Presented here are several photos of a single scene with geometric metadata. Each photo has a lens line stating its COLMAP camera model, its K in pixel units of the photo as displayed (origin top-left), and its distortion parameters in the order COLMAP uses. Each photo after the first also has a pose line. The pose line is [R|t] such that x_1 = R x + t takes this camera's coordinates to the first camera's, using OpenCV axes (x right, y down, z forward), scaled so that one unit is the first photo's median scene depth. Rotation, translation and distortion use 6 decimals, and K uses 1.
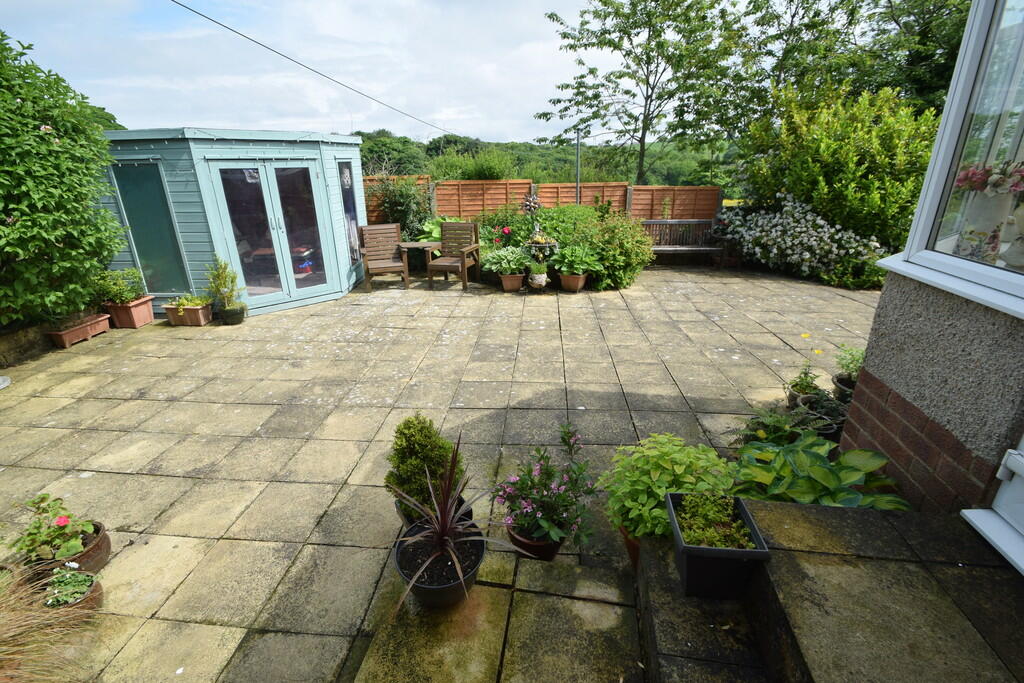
lens RADIAL K [[451.1, 0, 507.8], [0, 451.1, 341.5], [0, 0, 1]] dist [0.003171, -0.004524]
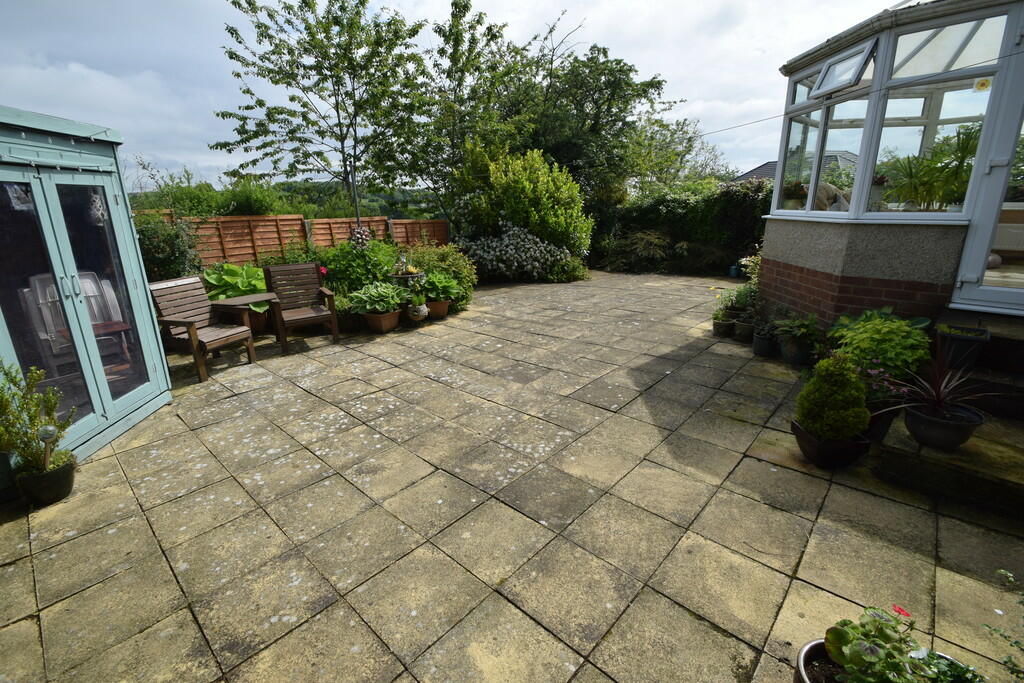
lens RADIAL K [[451.1, 0, 504.9], [0, 451.1, 331.0], [0, 0, 1]] dist [0.003171, -0.004524]
pose [[0.612089, -0.209564, 0.762515, -0.638195], [0.299978, 0.953708, 0.021310, -0.075021], [-0.731683, 0.215694, 0.646619, 0.315871]]
